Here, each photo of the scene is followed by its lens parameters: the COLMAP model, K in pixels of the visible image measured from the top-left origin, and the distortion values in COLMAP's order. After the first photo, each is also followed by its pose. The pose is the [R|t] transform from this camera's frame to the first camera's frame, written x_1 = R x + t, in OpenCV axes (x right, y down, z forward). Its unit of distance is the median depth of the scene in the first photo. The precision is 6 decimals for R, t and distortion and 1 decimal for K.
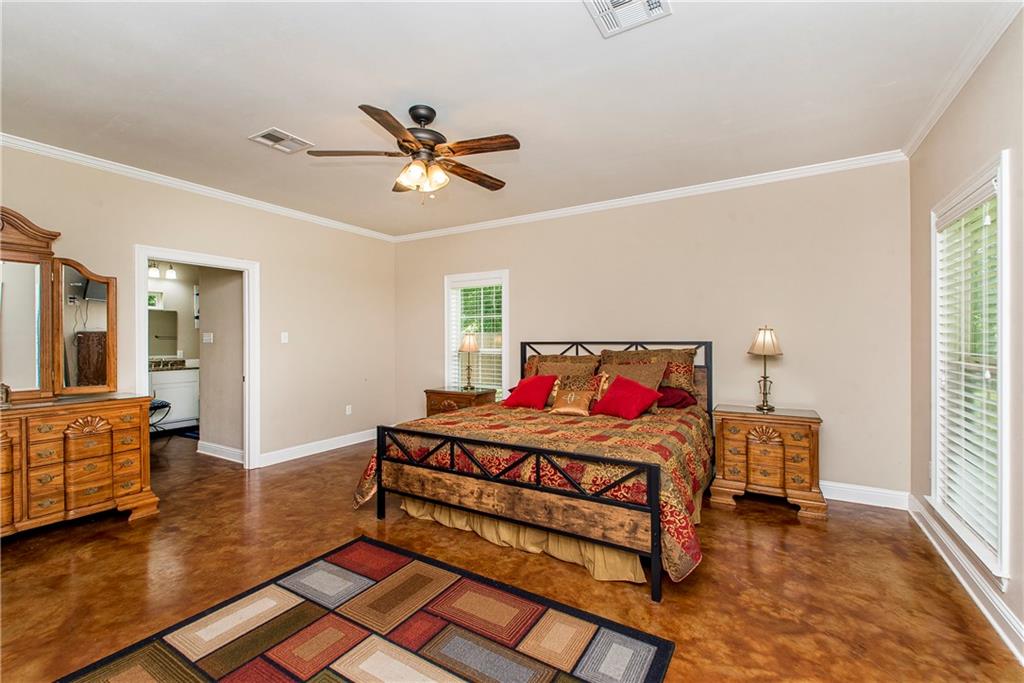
lens RADIAL K [[429.5, 0, 516.2], [0, 429.5, 335.2], [0, 0, 1]] dist [0.009245, 0.000043]
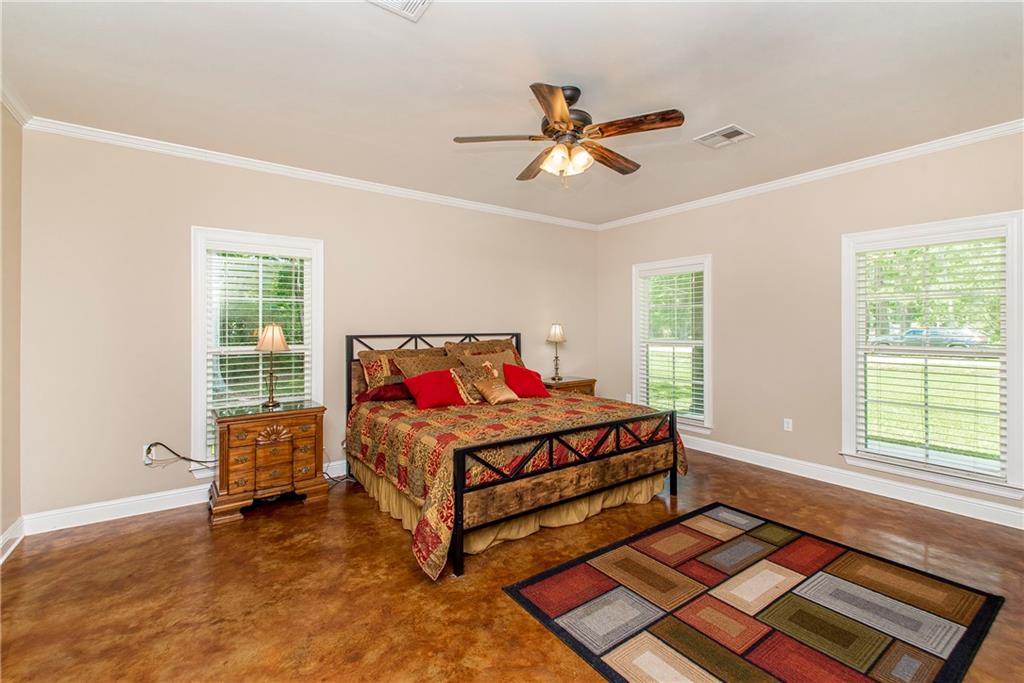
lens RADIAL K [[448.9, 0, 512.0], [0, 448.9, 341.5], [0, 0, 1]] dist [0.002973, 0.000098]
pose [[0.405485, -0.020820, 0.913864, -1.062386], [0.000050, 0.999741, 0.022755, 0.014092], [-0.914102, -0.009181, 0.405381, 0.672004]]
